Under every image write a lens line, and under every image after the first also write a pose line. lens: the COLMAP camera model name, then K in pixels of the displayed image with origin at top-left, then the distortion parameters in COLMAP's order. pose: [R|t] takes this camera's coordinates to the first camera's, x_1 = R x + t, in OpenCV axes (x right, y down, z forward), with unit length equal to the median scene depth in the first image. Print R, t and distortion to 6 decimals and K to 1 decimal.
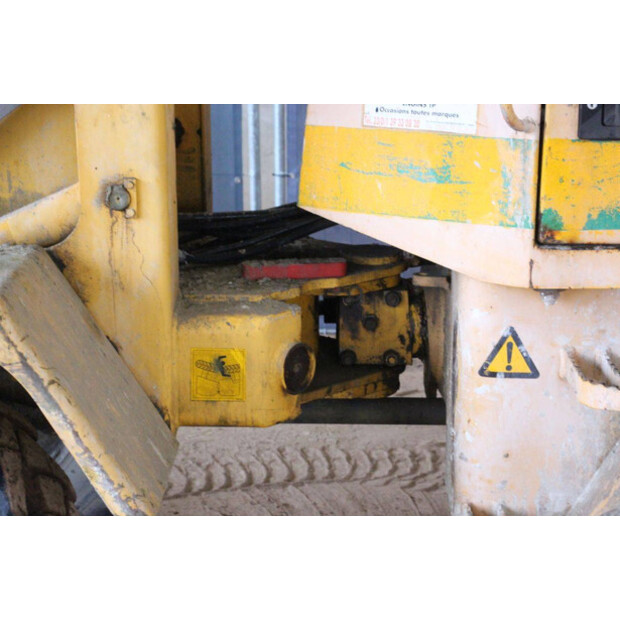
lens RADIAL K [[1567.9, 0, 310.0], [0, 1567.9, 310.0], [0, 0, 1]] dist [0.517976, 0.006466]
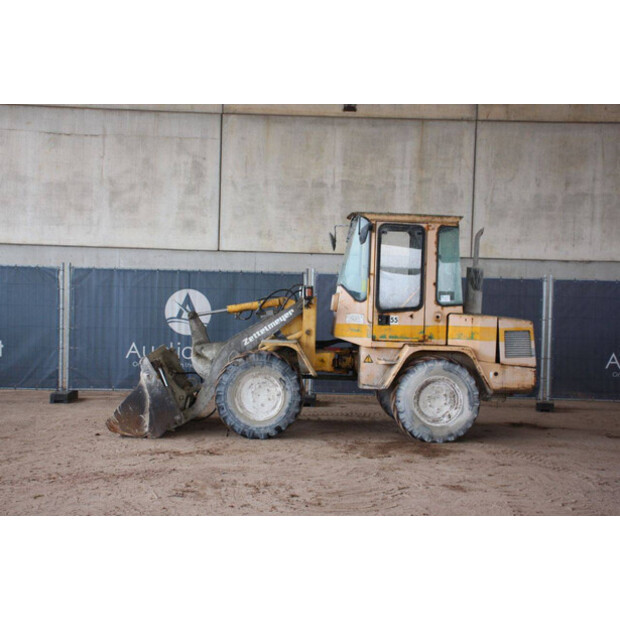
lens RADIAL K [[871.5, 0, 310.0], [0, 871.5, 310.0], [0, 0, 1]] dist [0.100515, 0.023477]
pose [[0.997598, 0.031683, 0.061605, -0.332001], [-0.016600, 0.972705, -0.231450, 0.654872], [-0.067257, 0.229871, 0.970894, -2.448327]]
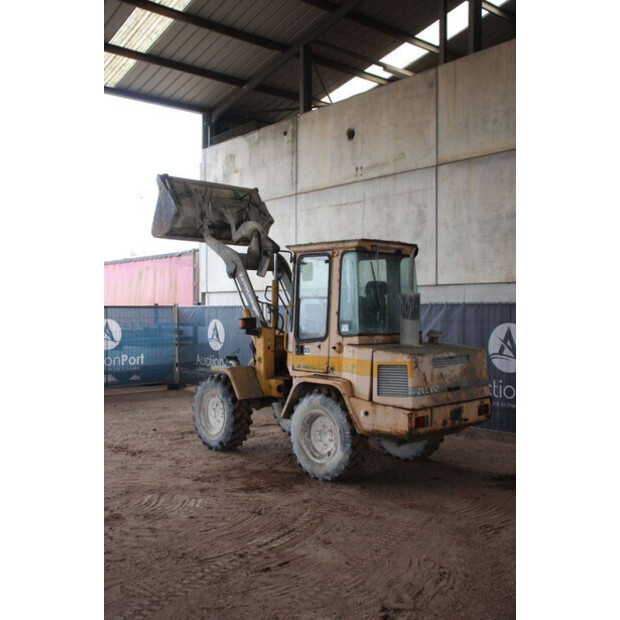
lens RADIAL K [[648.9, 0, 310.0], [0, 648.9, 310.0], [0, 0, 1]] dist [-0.017097, -0.003917]
pose [[0.697895, 0.007725, -0.716158, 2.084946], [-0.190244, 0.966018, -0.174973, 0.176744], [0.690471, 0.258358, 0.675649, -0.852691]]
